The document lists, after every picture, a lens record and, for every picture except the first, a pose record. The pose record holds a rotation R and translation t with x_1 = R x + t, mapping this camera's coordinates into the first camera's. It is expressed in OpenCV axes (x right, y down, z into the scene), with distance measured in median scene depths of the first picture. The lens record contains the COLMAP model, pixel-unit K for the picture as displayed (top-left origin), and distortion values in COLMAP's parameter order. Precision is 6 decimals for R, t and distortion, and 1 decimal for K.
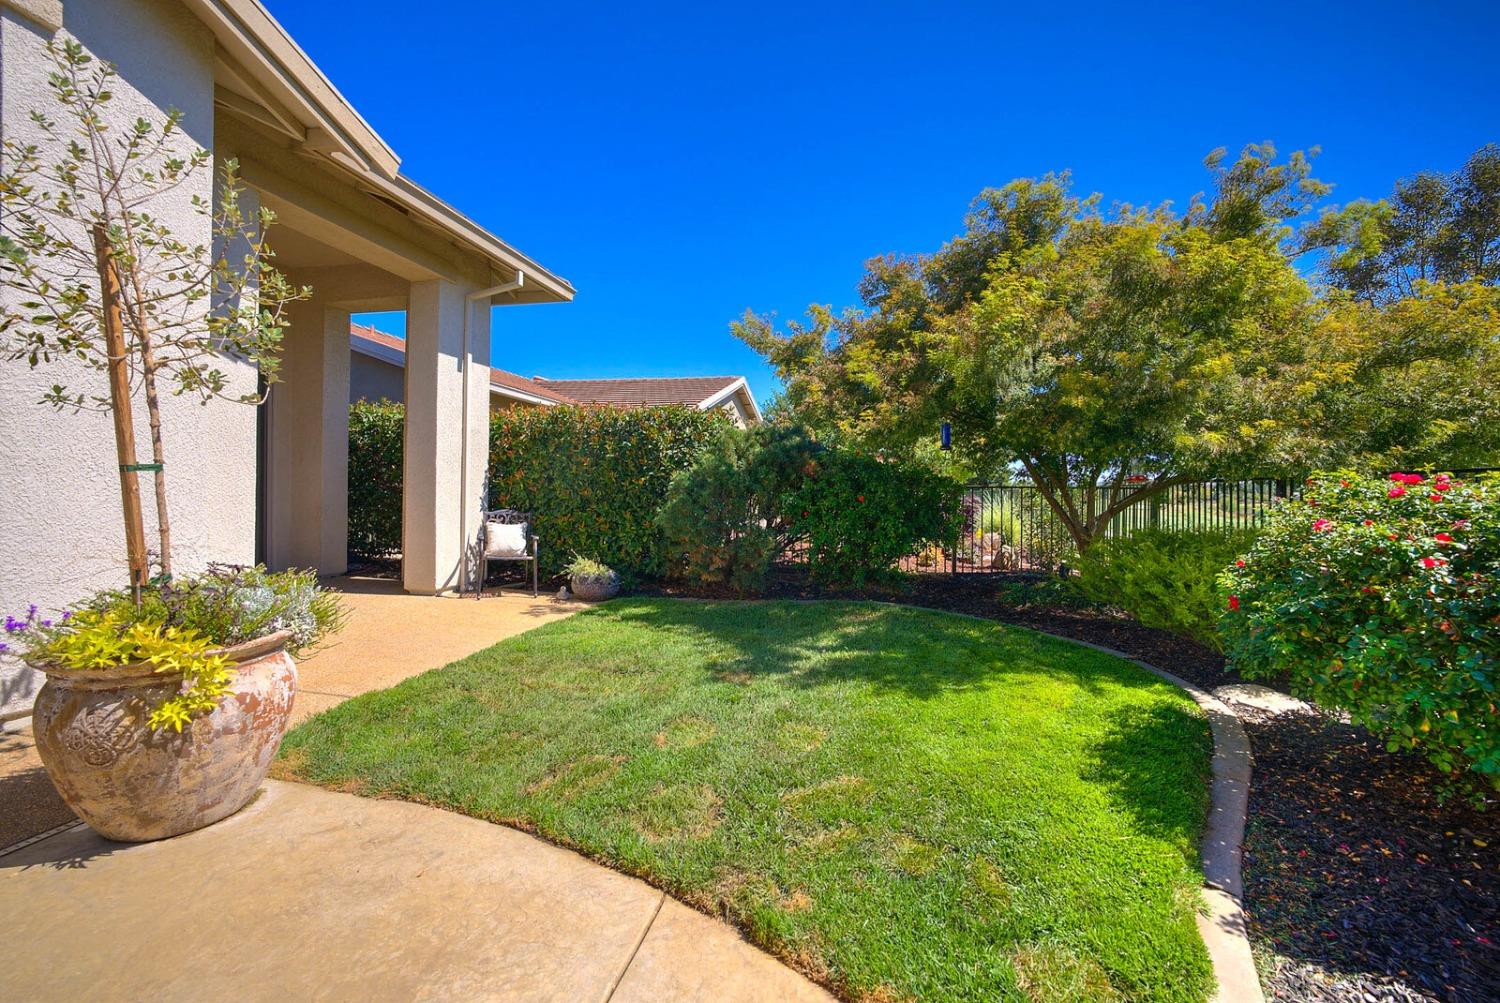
lens RADIAL K [[600.7, 0, 745.8], [0, 600.7, 491.6], [0, 0, 1]] dist [-0.001273, -0.000107]
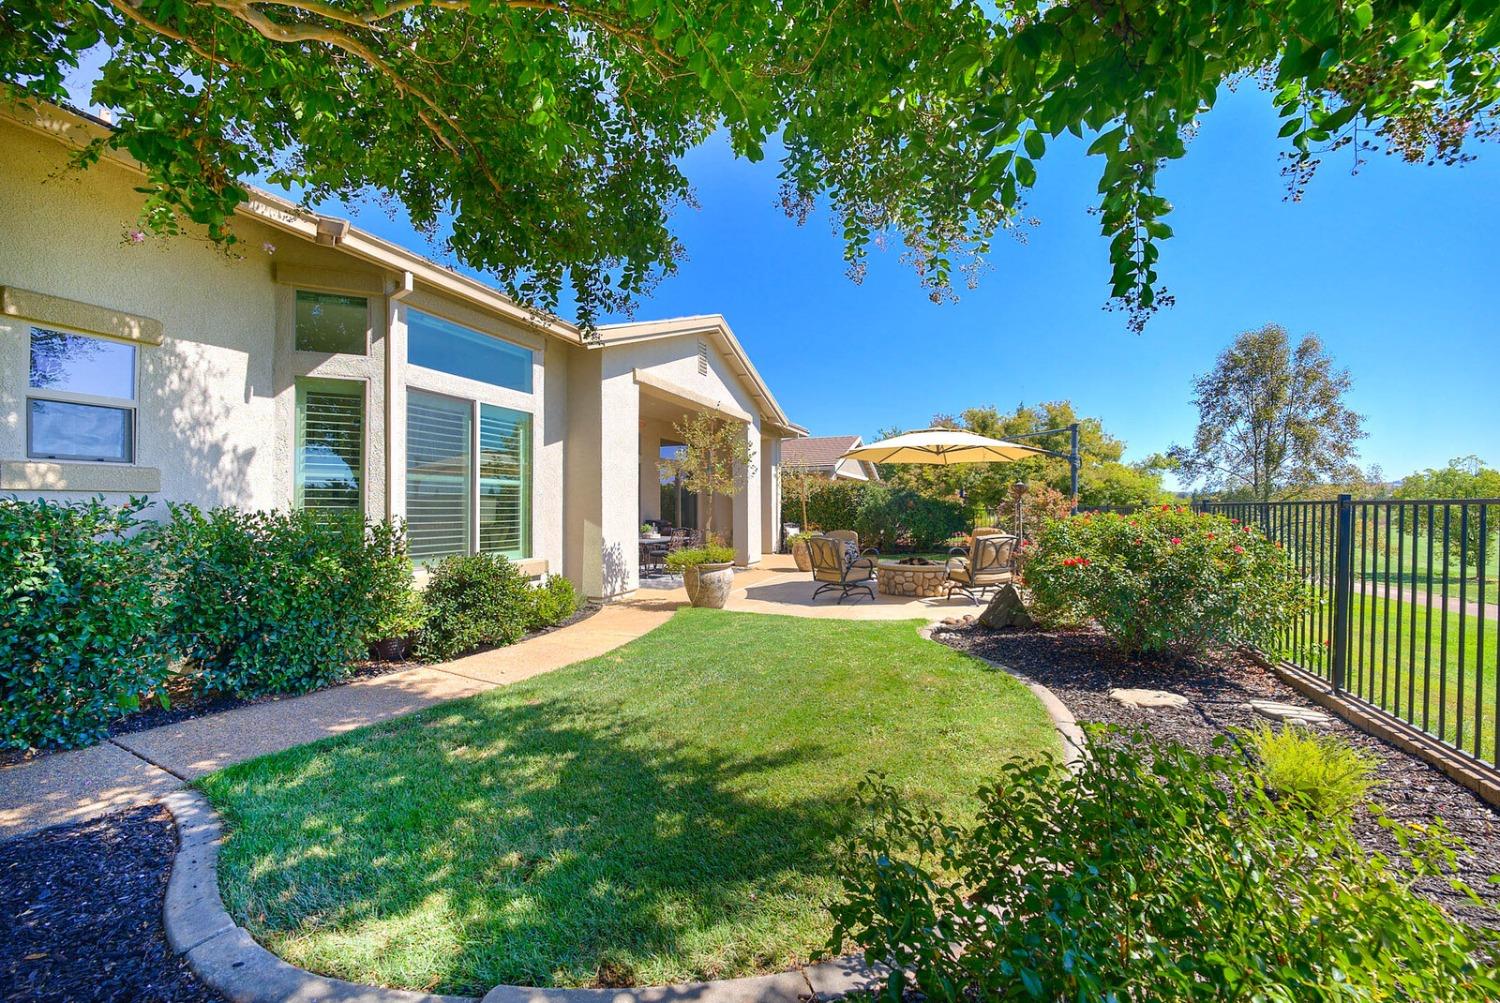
lens RADIAL K [[600.7, 0, 751.0], [0, 600.7, 510.9], [0, 0, 1]] dist [-0.001273, -0.000107]
pose [[0.990386, -0.026521, -0.135766, -0.232763], [0.025811, 0.999642, -0.006987, -0.009726], [0.135903, 0.003416, 0.990716, -1.718752]]
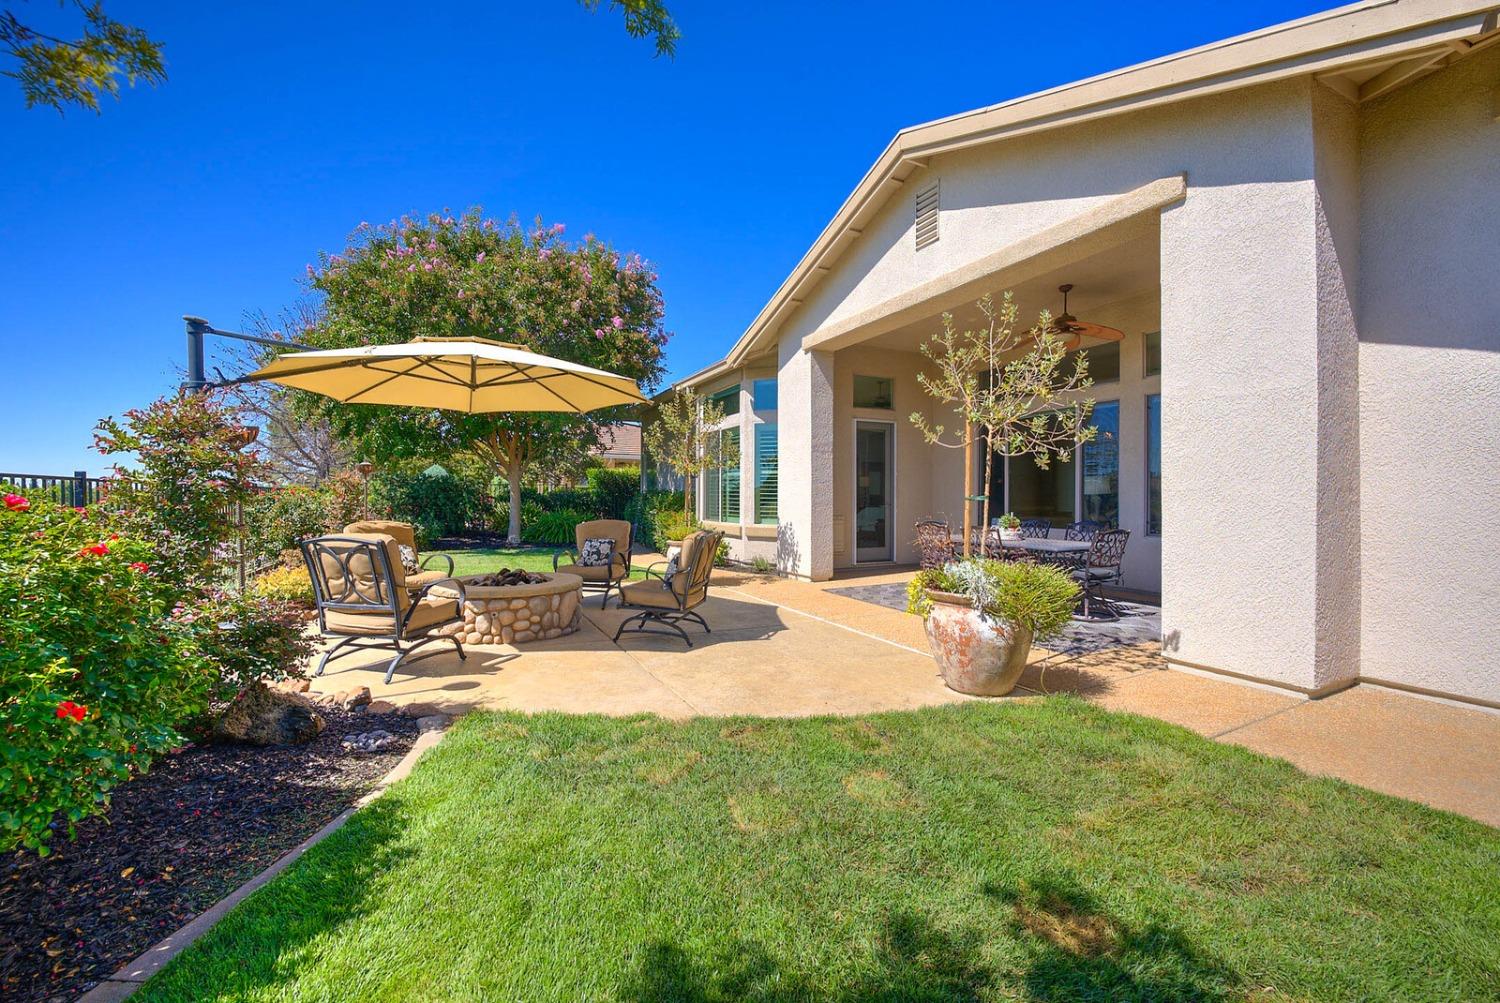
lens RADIAL K [[600.7, 0, 753.2], [0, 600.7, 502.0], [0, 0, 1]] dist [-0.001273, -0.000107]
pose [[-0.758790, -0.022863, -0.650934, 0.258225], [-0.027123, 0.999626, -0.003494, 0.004856], [0.650770, 0.015004, -0.759126, 0.633608]]
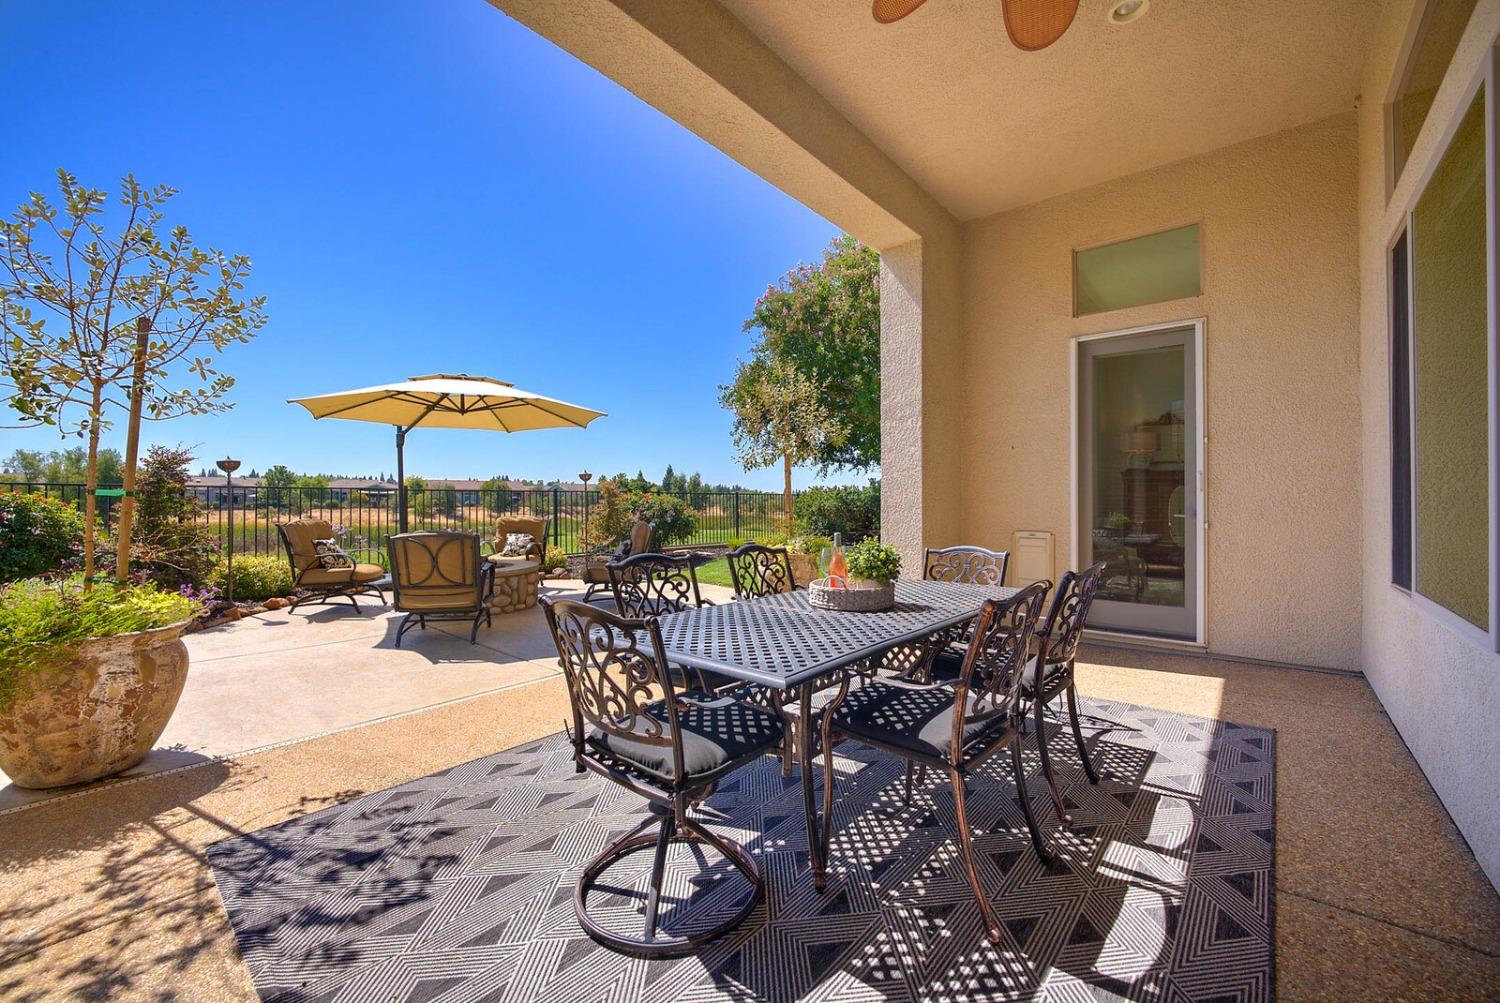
lens RADIAL K [[600.7, 0, 762.2], [0, 600.7, 493.6], [0, 0, 1]] dist [-0.001273, -0.000107]
pose [[-0.902931, -0.015496, 0.429506, -0.916623], [-0.014669, 0.999879, 0.005237, -0.020946], [-0.429535, -0.001572, -0.903049, 0.515066]]
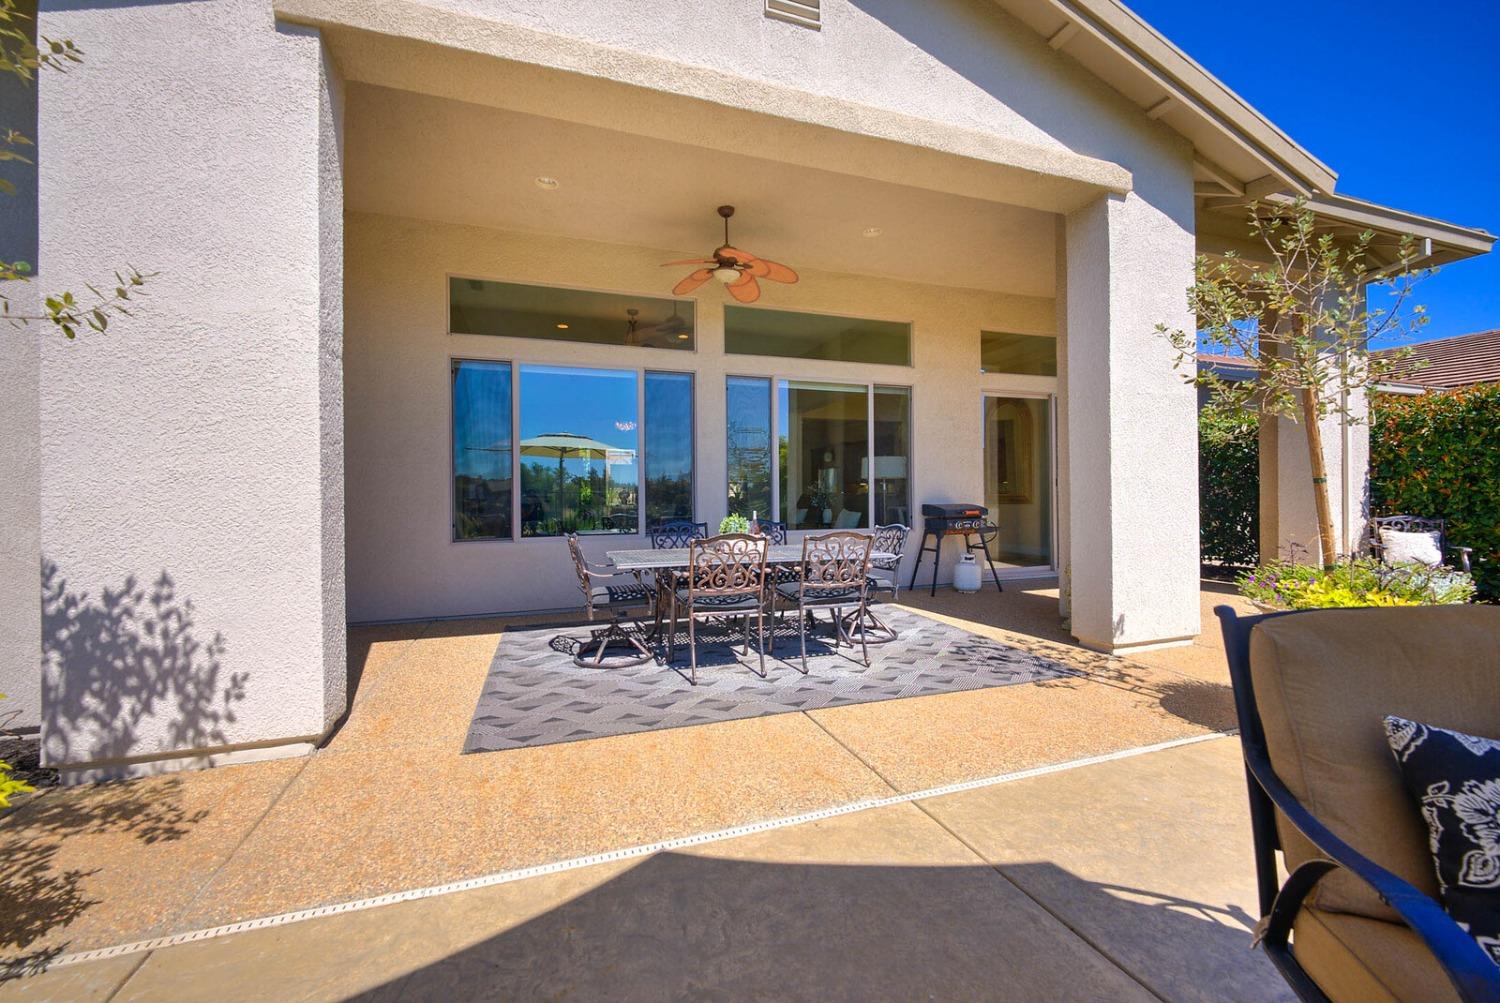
lens RADIAL K [[600.7, 0, 754.3], [0, 600.7, 487.4], [0, 0, 1]] dist [-0.001273, -0.000107]
pose [[0.540639, -0.027039, -0.840820, -0.174780], [0.010569, 0.999623, -0.025350, 0.001229], [0.841188, 0.004818, 0.540721, -0.263679]]
